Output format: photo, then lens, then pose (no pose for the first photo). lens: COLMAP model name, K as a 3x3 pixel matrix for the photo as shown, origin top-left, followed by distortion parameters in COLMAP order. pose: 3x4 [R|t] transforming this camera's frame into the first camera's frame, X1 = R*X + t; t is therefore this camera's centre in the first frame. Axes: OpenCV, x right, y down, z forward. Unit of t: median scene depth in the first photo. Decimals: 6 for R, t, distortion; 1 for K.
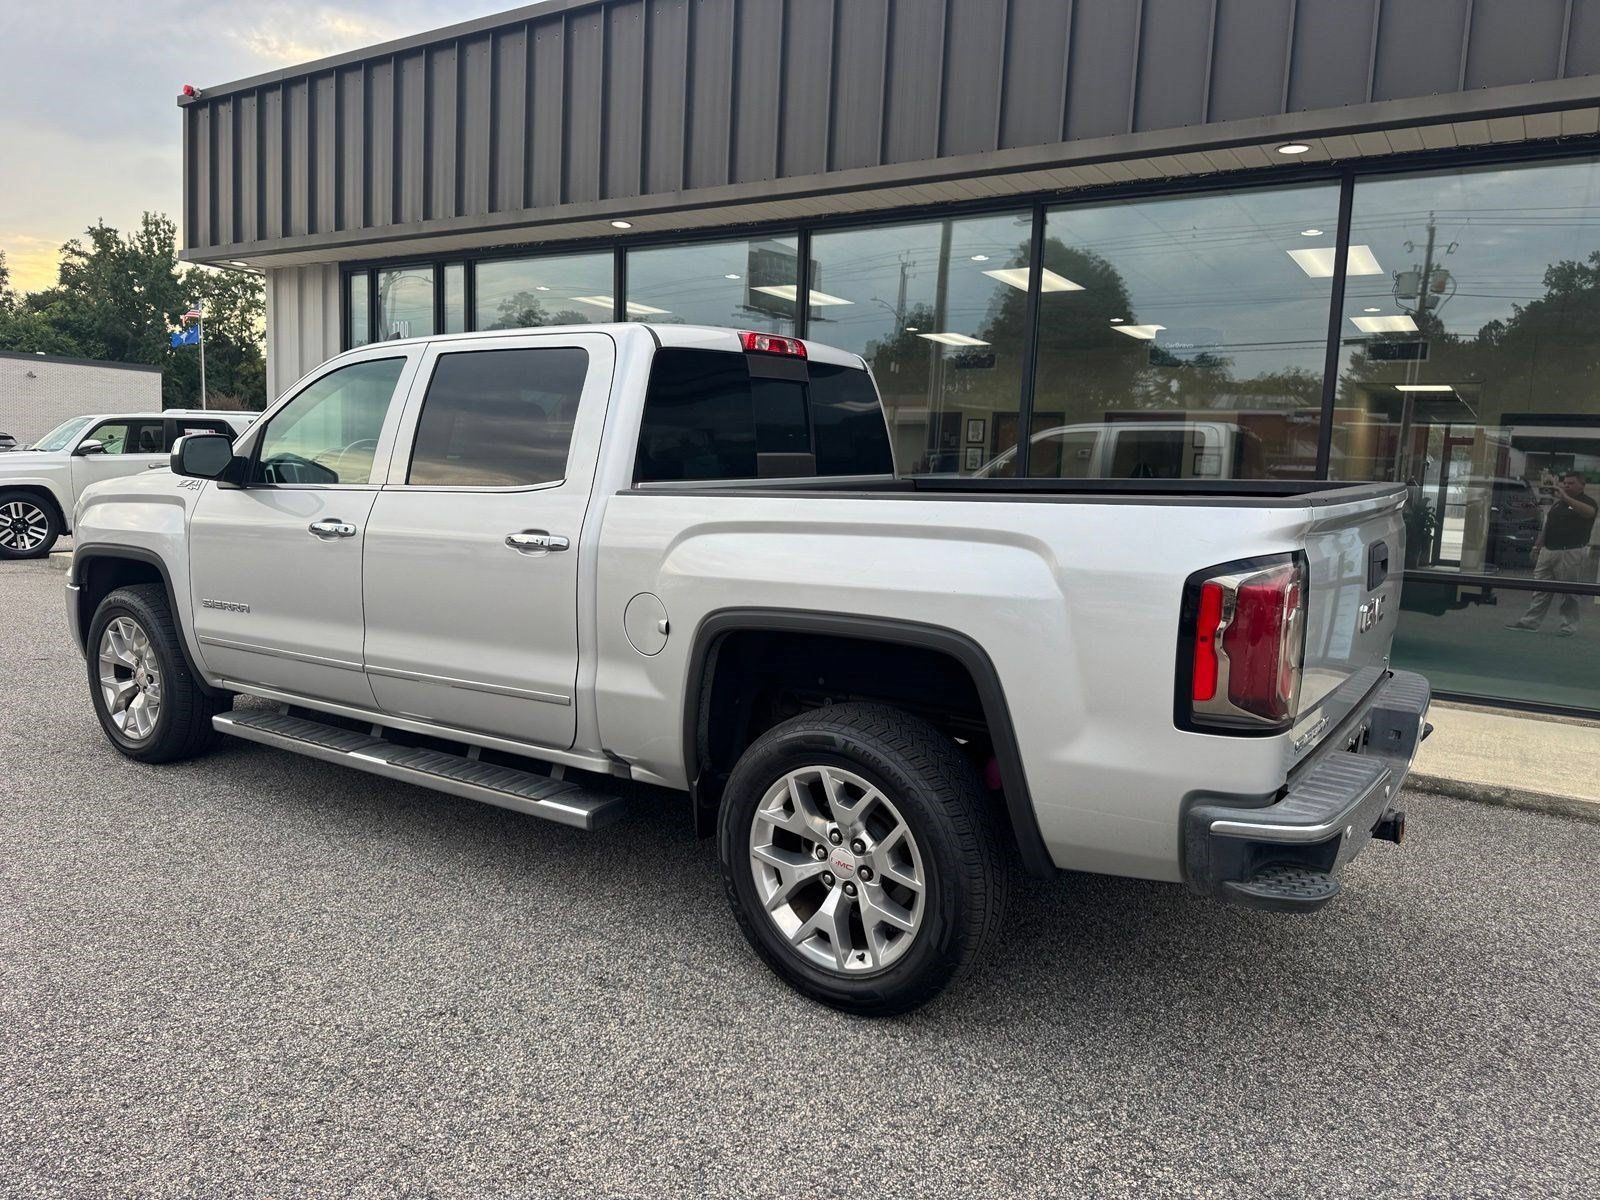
lens RADIAL K [[1153.6, 0, 803.1], [0, 1153.6, 592.5], [0, 0, 1]] dist [0.022098, -0.033824]
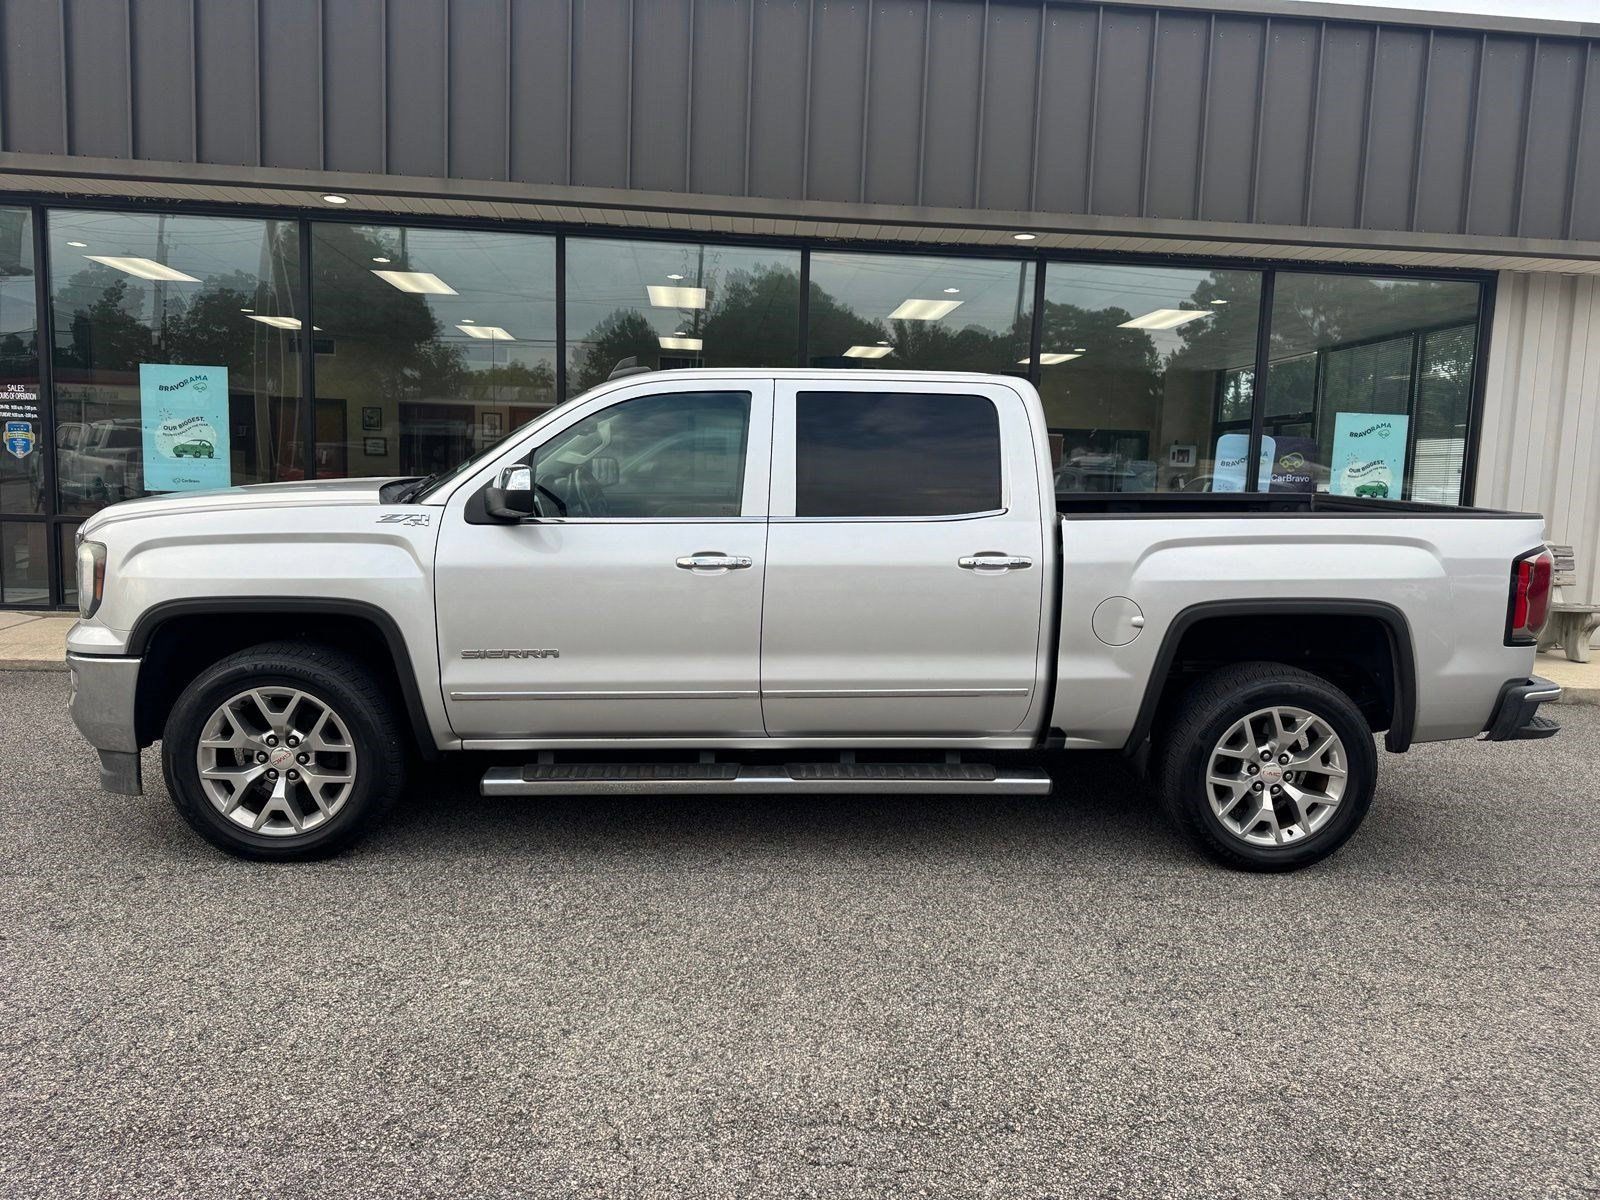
lens RADIAL K [[1133.3, 0, 817.4], [0, 1133.3, 605.2], [0, 0, 1]] dist [0.122632, -0.222341]
pose [[0.781120, -0.082126, 0.618956, -0.948924], [0.066324, 0.996617, 0.048535, -0.059269], [-0.620848, 0.003140, 0.783925, 0.170130]]
